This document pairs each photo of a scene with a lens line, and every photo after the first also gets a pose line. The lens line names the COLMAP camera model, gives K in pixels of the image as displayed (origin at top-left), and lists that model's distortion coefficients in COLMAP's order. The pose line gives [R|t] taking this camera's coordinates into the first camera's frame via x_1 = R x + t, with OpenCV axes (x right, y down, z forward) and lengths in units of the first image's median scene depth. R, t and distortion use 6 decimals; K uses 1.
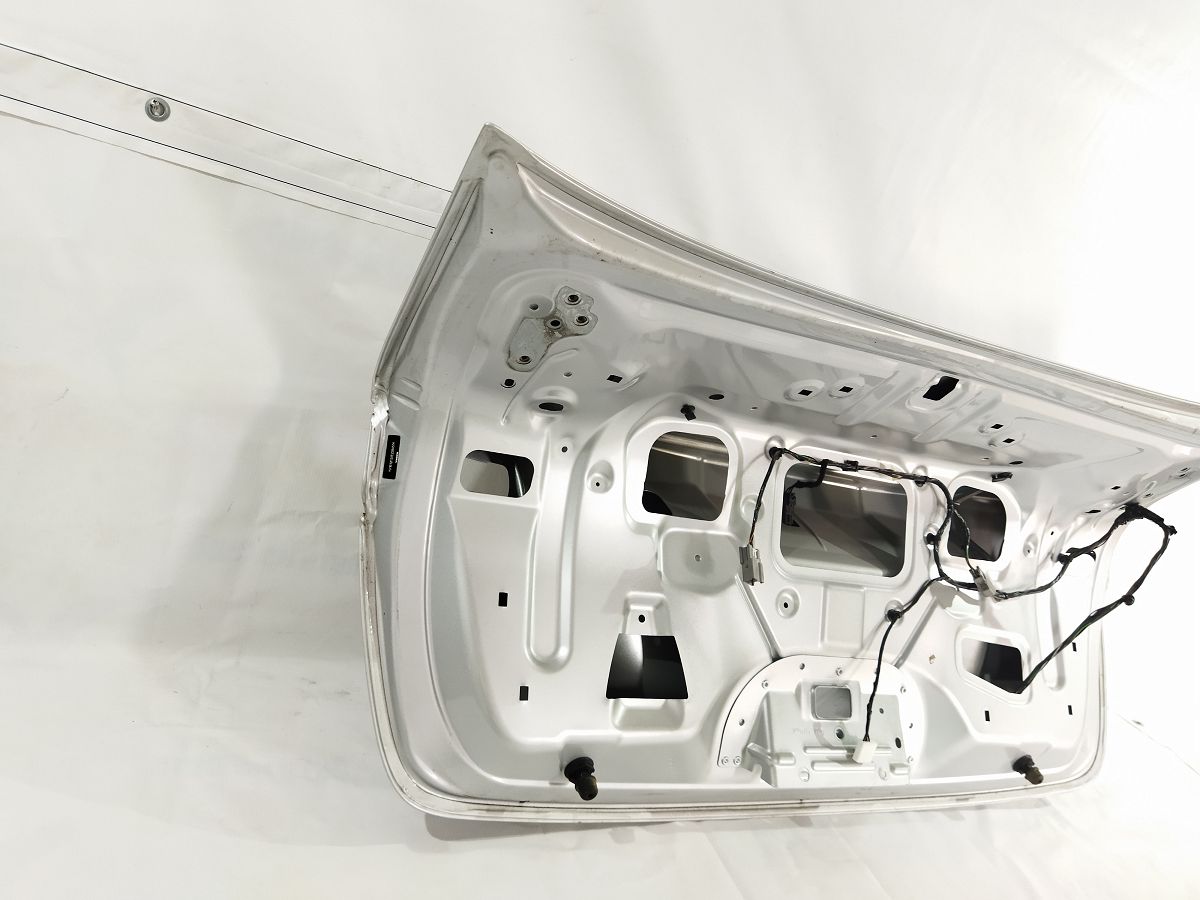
lens RADIAL K [[906.7, 0, 604.3], [0, 906.7, 436.9], [0, 0, 1]] dist [0.096633, -0.170980]
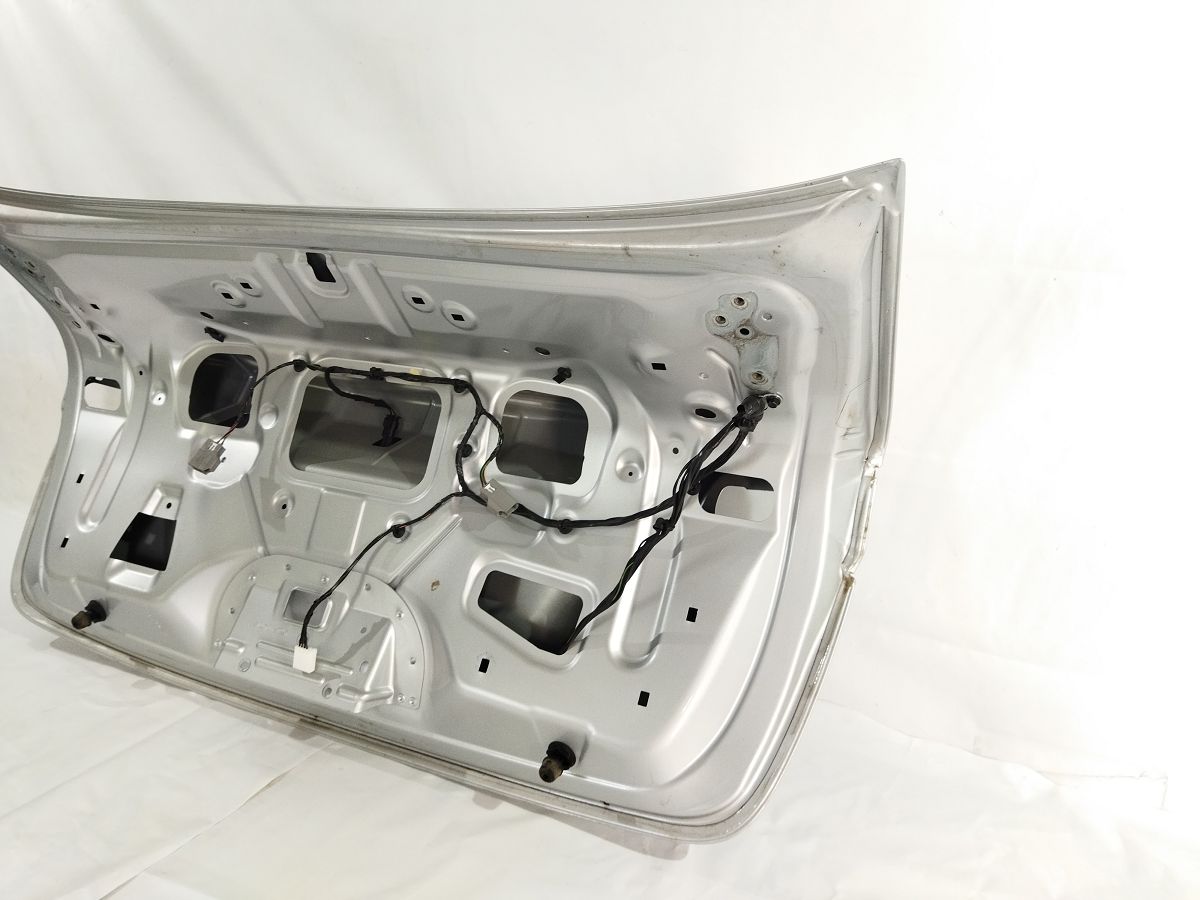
lens RADIAL K [[906.7, 0, 604.3], [0, 906.7, 436.9], [0, 0, 1]] dist [0.096633, -0.170980]
pose [[0.610735, -0.094003, -0.786235, 1.211919], [-0.033238, 0.989010, -0.144066, 0.236978], [0.791137, 0.114119, 0.600899, 0.636136]]
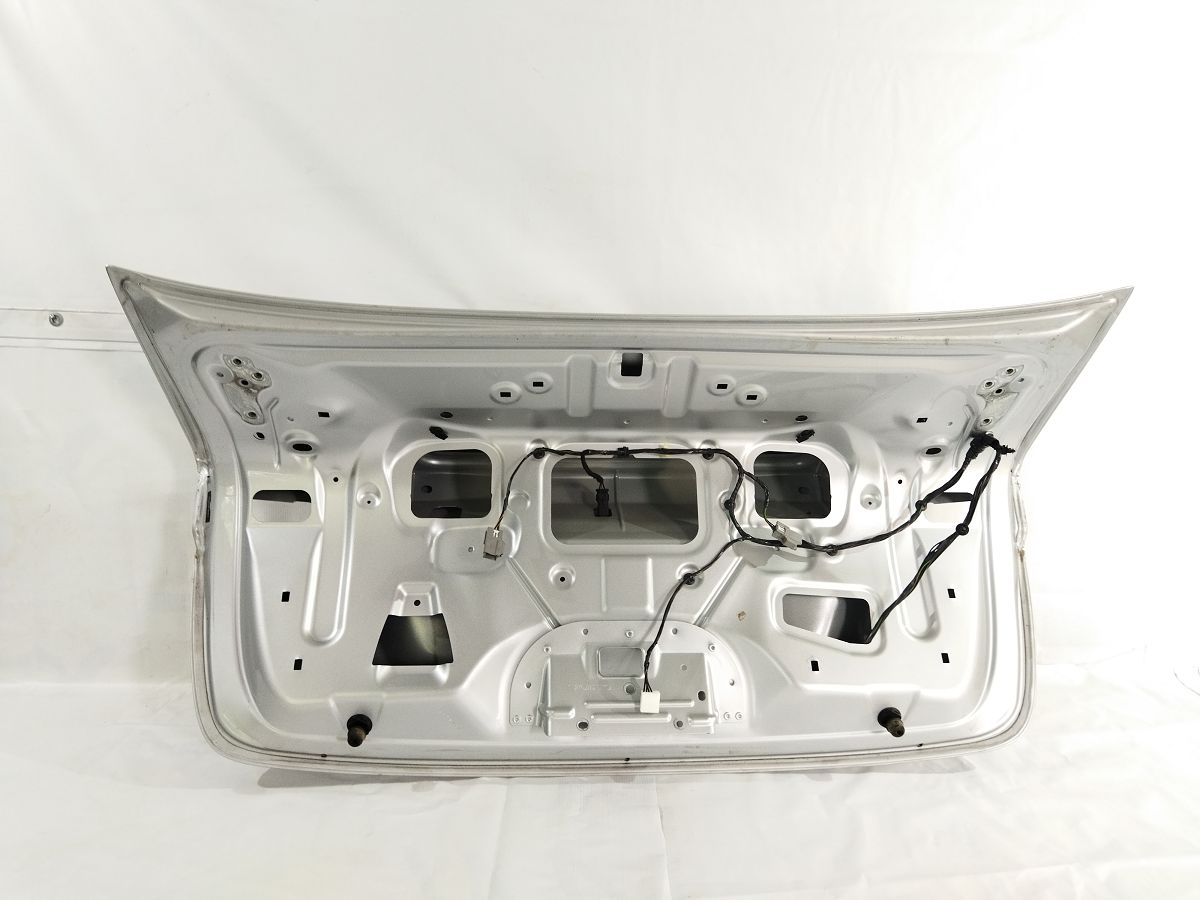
lens RADIAL K [[906.7, 0, 604.3], [0, 906.7, 436.9], [0, 0, 1]] dist [0.096633, -0.170980]
pose [[0.897864, -0.229030, -0.376012, 0.698087], [0.165763, 0.967053, -0.193215, 0.234255], [0.407875, 0.111152, 0.906247, -0.034187]]
